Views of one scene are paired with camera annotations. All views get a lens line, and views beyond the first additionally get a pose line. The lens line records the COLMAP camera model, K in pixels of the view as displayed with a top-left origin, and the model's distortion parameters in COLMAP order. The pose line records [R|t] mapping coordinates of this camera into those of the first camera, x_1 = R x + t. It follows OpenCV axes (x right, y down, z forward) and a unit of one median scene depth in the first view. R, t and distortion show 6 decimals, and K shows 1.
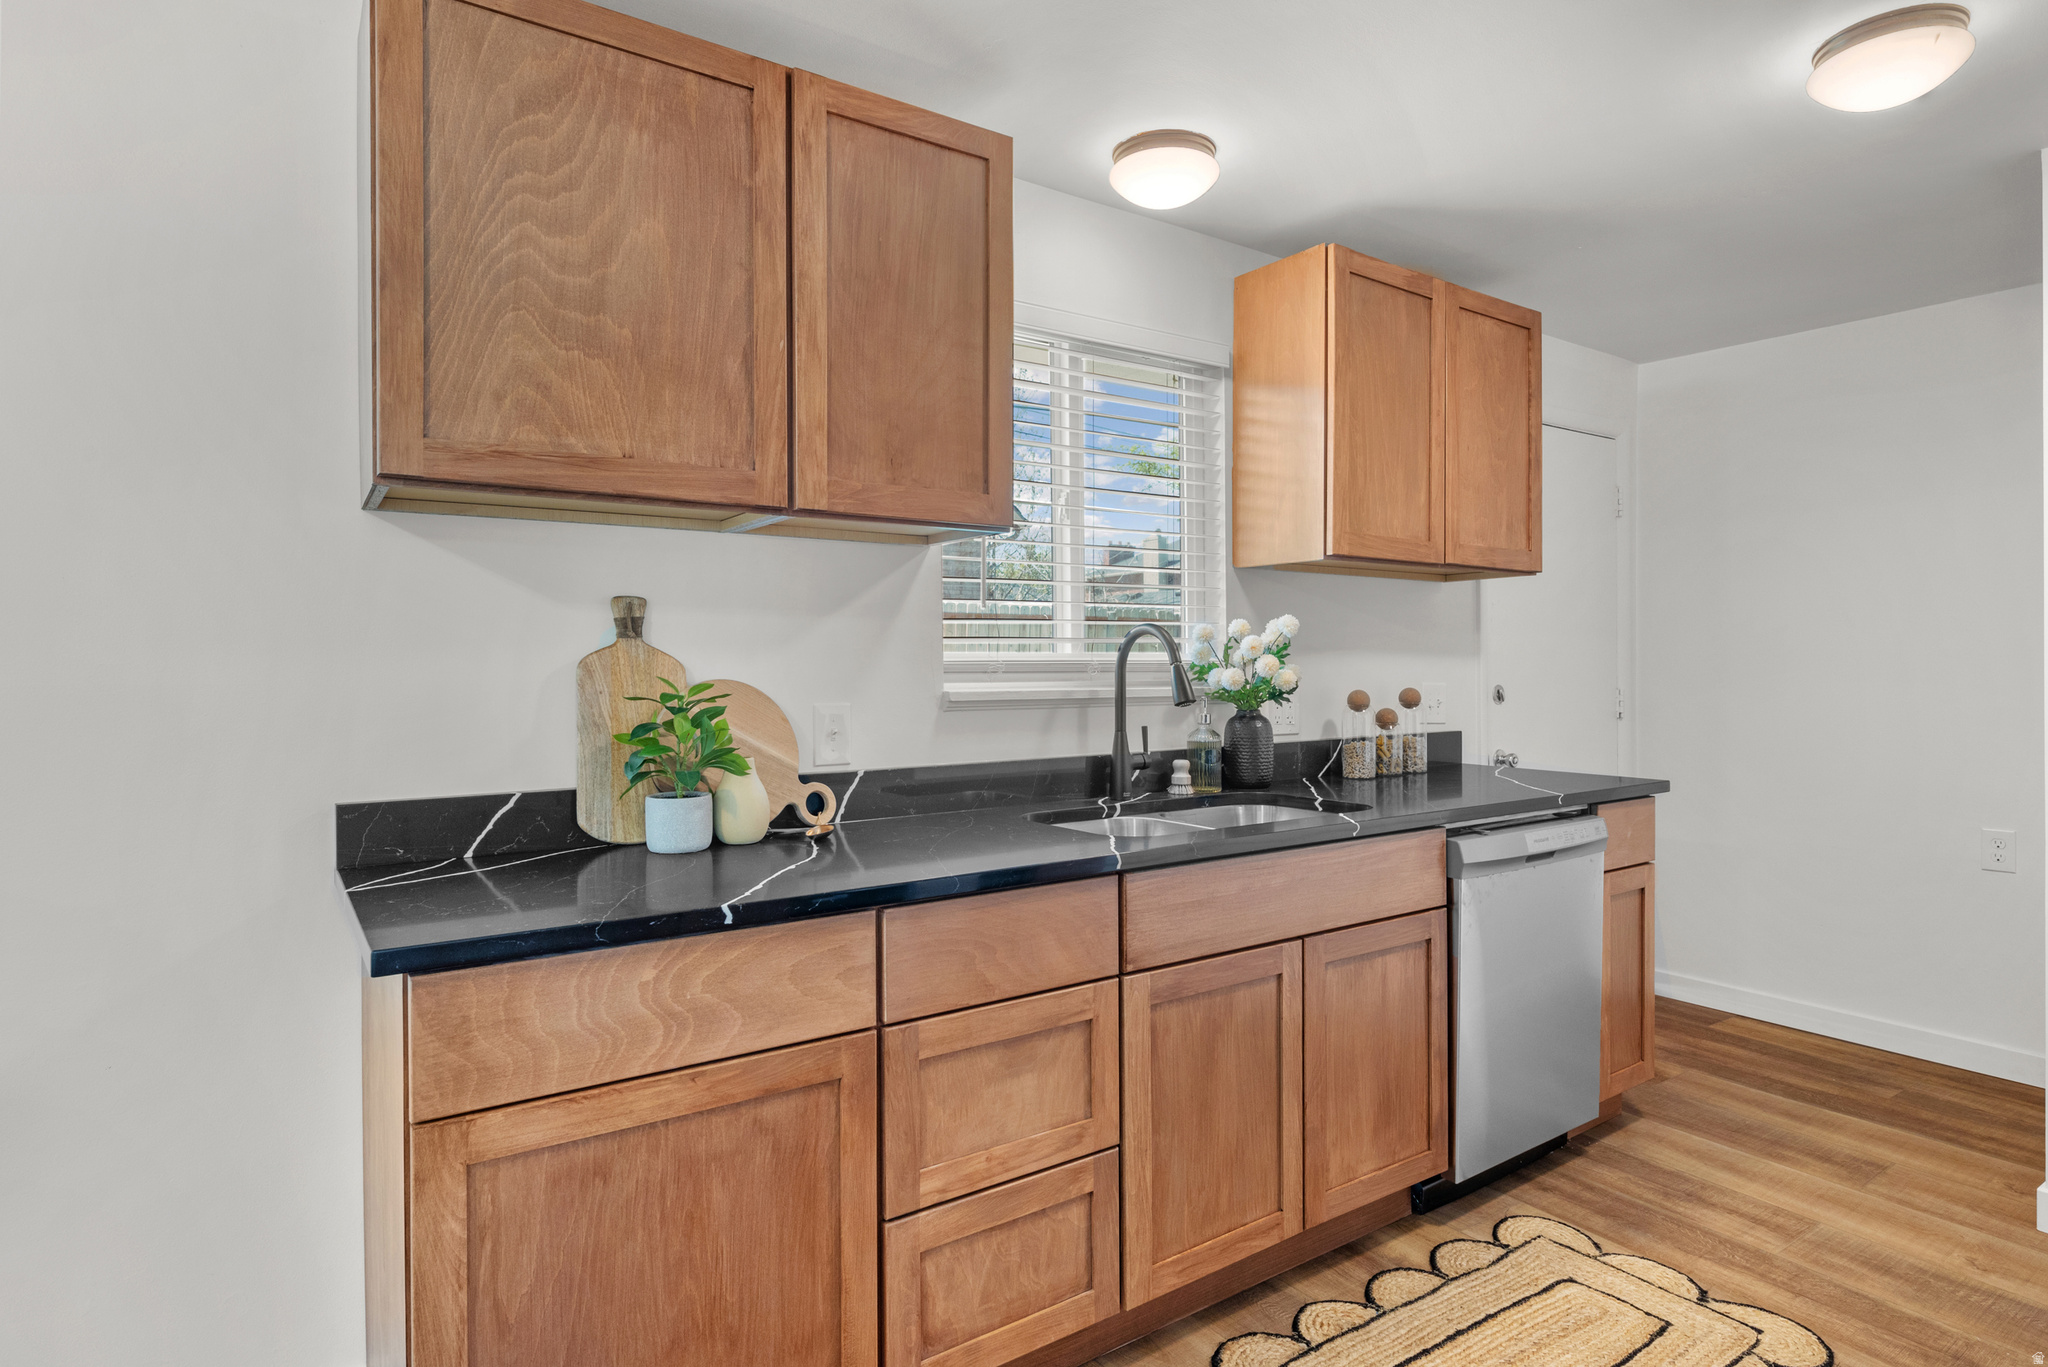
lens RADIAL K [[1105.5, 0, 1042.4], [0, 1105.5, 675.2], [0, 0, 1]] dist [0.002503, -0.001614]
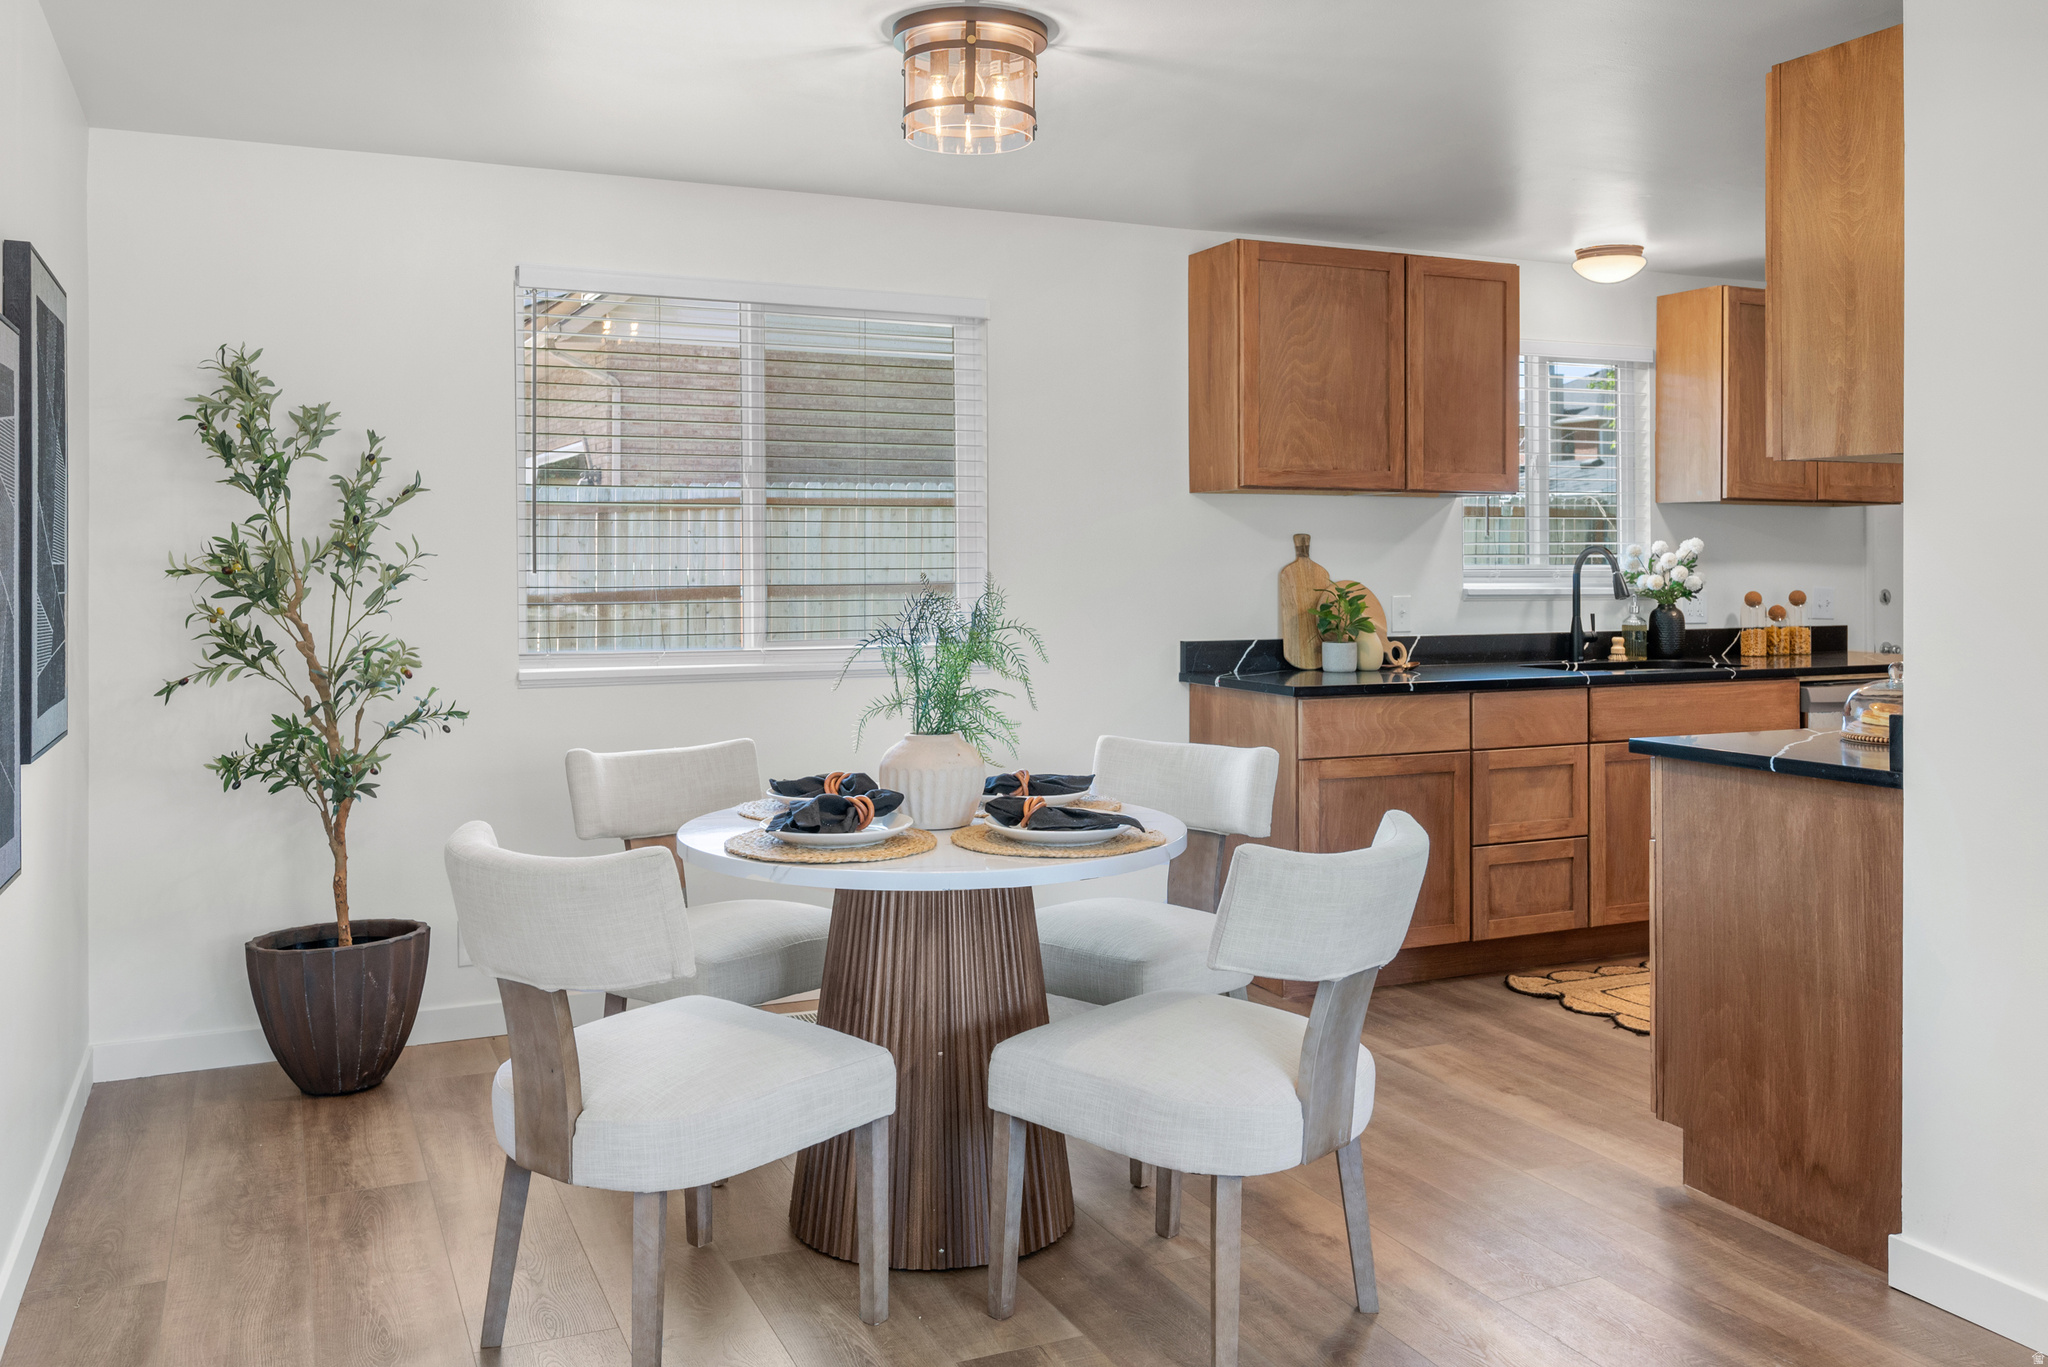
lens RADIAL K [[1701.1, 0, 1019.3], [0, 1701.1, 552.2], [0, 0, 1]] dist [-0.008754, 0.008694]
pose [[0.981149, 0.003665, -0.193220, -0.267971], [-0.006378, 0.999890, -0.013419, -0.001115], [0.193149, 0.014398, 0.981064, -1.675894]]
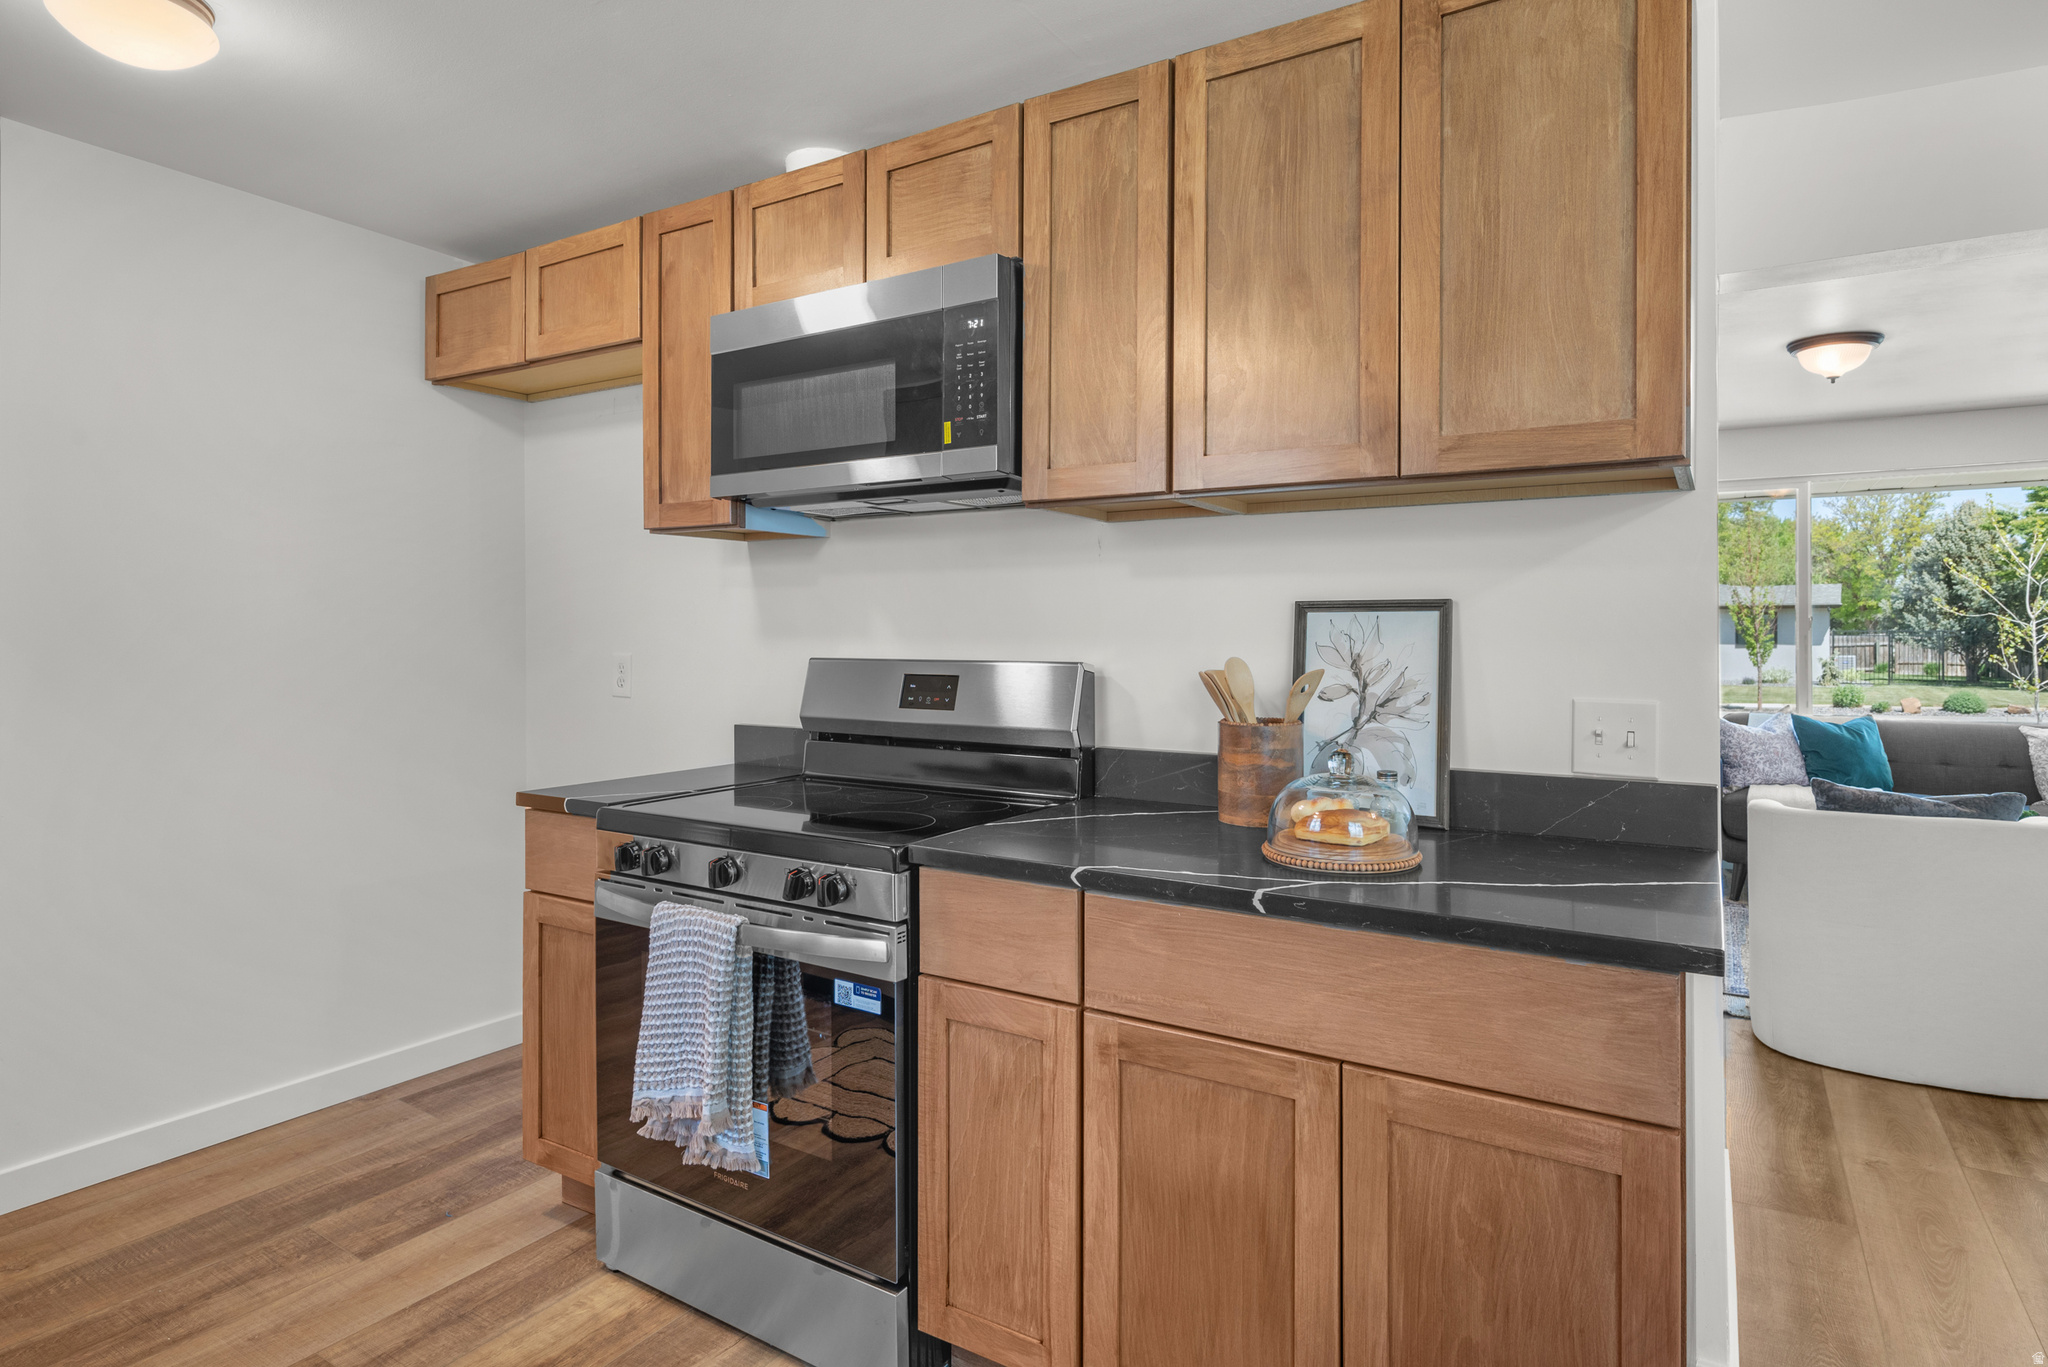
lens RADIAL K [[1100.4, 0, 1018.2], [0, 1100.4, 637.2], [0, 0, 1]] dist [-0.000225, -0.000907]
pose [[-0.386102, 0.003535, 0.922449, -0.377459], [0.008757, 0.999962, -0.000167, -0.003022], [-0.922414, 0.008013, -0.386119, 0.586021]]
